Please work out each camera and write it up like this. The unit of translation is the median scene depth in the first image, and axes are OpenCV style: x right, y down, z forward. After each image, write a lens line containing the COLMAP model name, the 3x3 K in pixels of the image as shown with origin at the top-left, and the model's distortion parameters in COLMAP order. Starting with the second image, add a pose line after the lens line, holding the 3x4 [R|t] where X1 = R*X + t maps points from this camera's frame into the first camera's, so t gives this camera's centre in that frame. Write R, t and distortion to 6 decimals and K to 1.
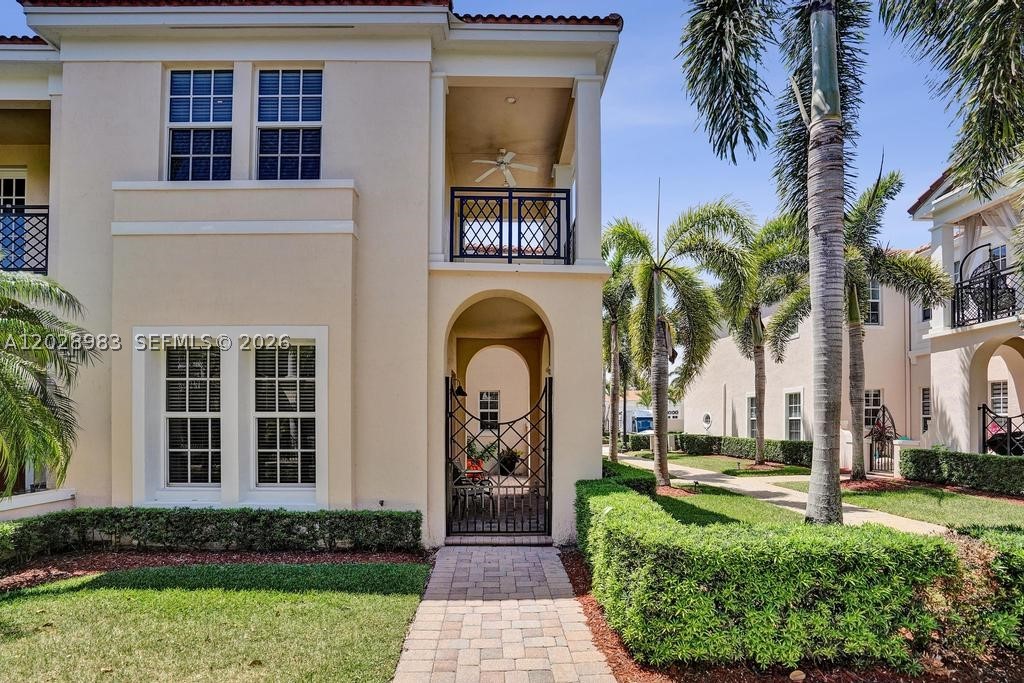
lens RADIAL K [[489.3, 0, 513.0], [0, 489.3, 415.9], [0, 0, 1]] dist [-0.080014, 0.024457]
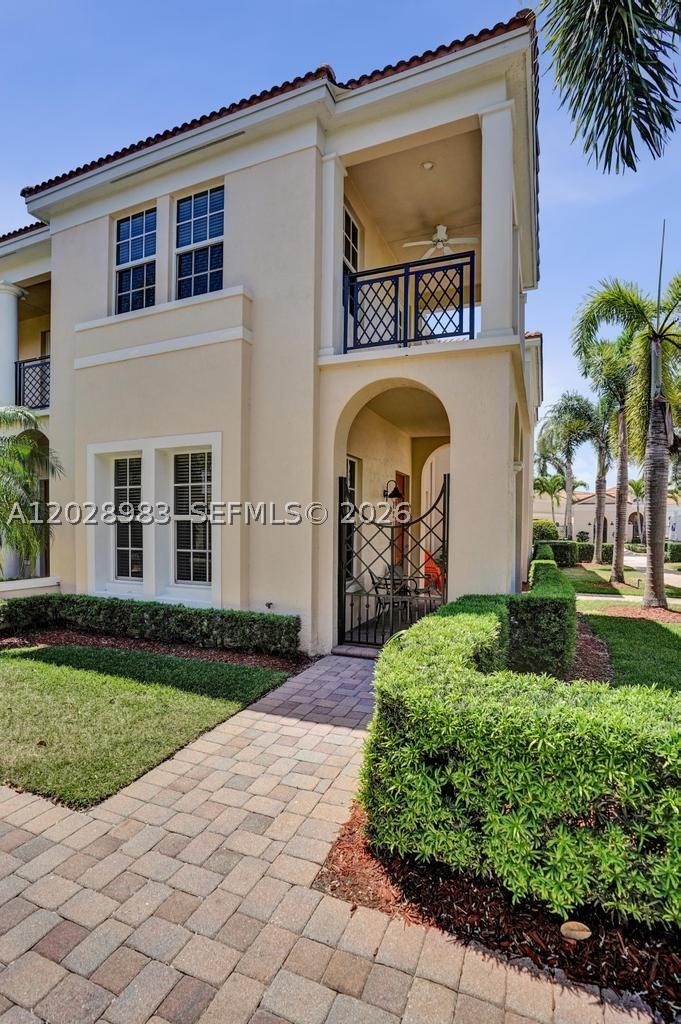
lens RADIAL K [[482.9, 0, 340.8], [0, 482.9, 534.9], [0, 0, 1]] dist [-0.086613, 0.030530]
pose [[0.915156, 0.014016, -0.402856, 0.254588], [-0.001304, 0.999493, 0.031811, 0.001519], [0.403098, -0.028587, 0.914710, 0.148425]]
